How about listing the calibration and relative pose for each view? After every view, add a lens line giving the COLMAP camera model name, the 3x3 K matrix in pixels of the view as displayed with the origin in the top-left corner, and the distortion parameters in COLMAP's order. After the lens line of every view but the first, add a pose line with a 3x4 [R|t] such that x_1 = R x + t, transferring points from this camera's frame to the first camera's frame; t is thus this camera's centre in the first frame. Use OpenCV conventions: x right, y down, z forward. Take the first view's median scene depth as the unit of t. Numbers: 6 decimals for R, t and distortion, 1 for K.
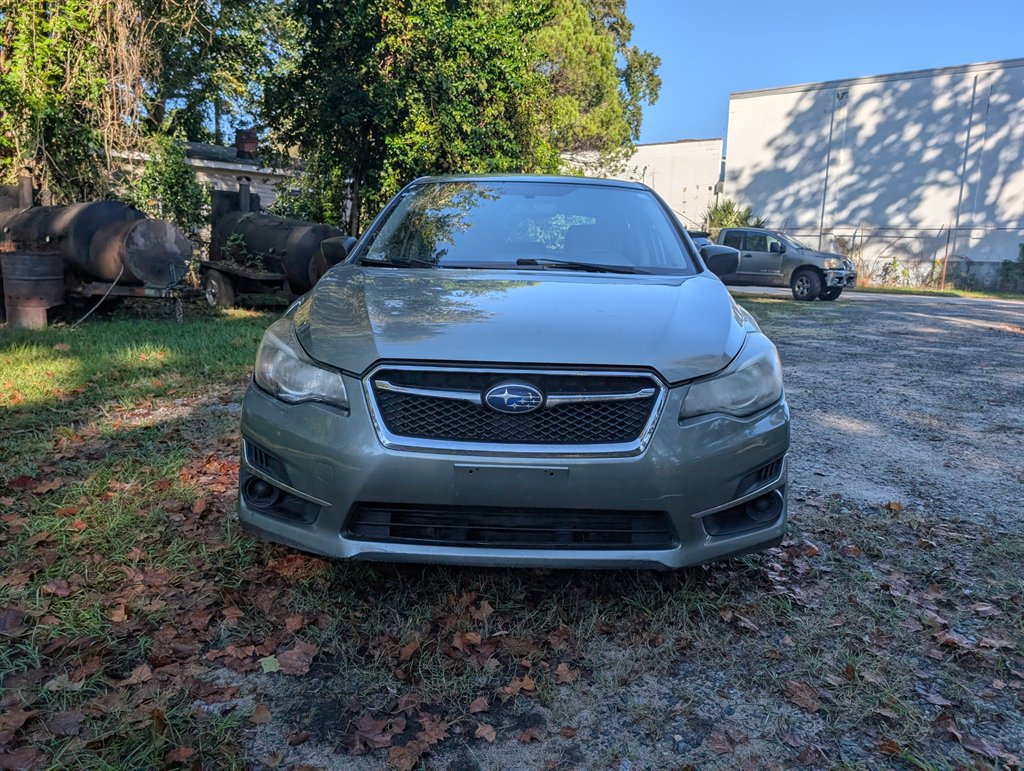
lens RADIAL K [[732.2, 0, 510.5], [0, 732.2, 392.4], [0, 0, 1]] dist [0.006131, -0.002383]
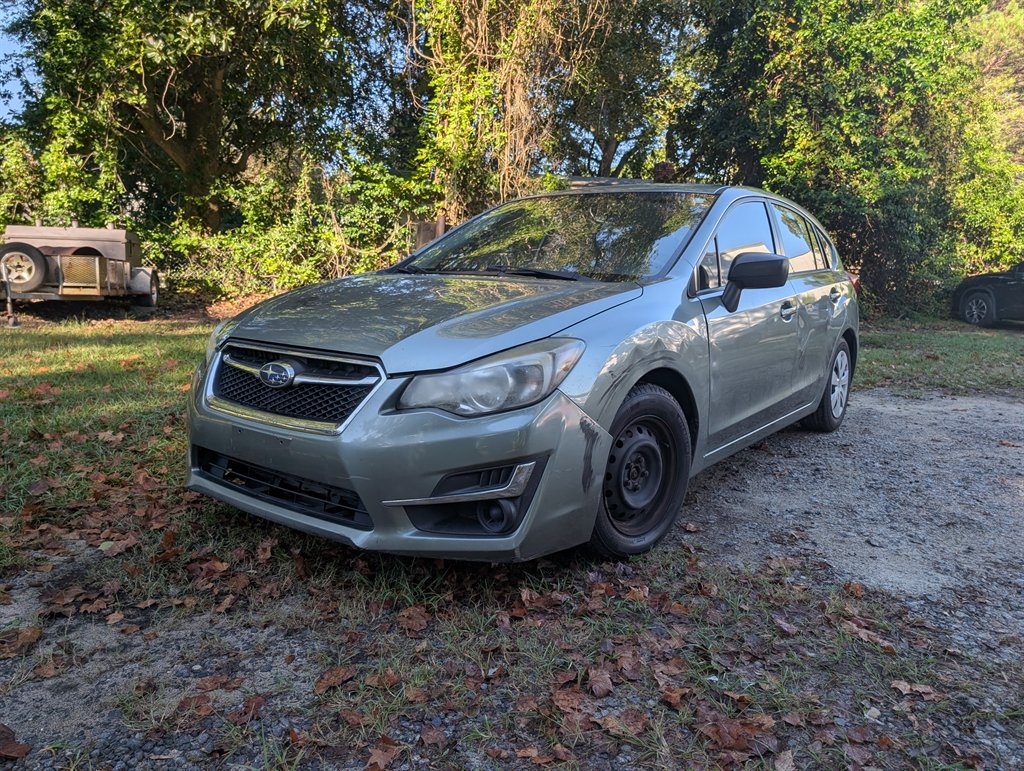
lens RADIAL K [[732.2, 0, 512.0], [0, 732.2, 383.2], [0, 0, 1]] dist [0.006131, -0.002383]
pose [[0.813664, 0.084240, -0.575200, 0.143792], [-0.112240, 0.993593, -0.013256, -0.000760], [0.570397, 0.075346, 0.817906, 0.036607]]
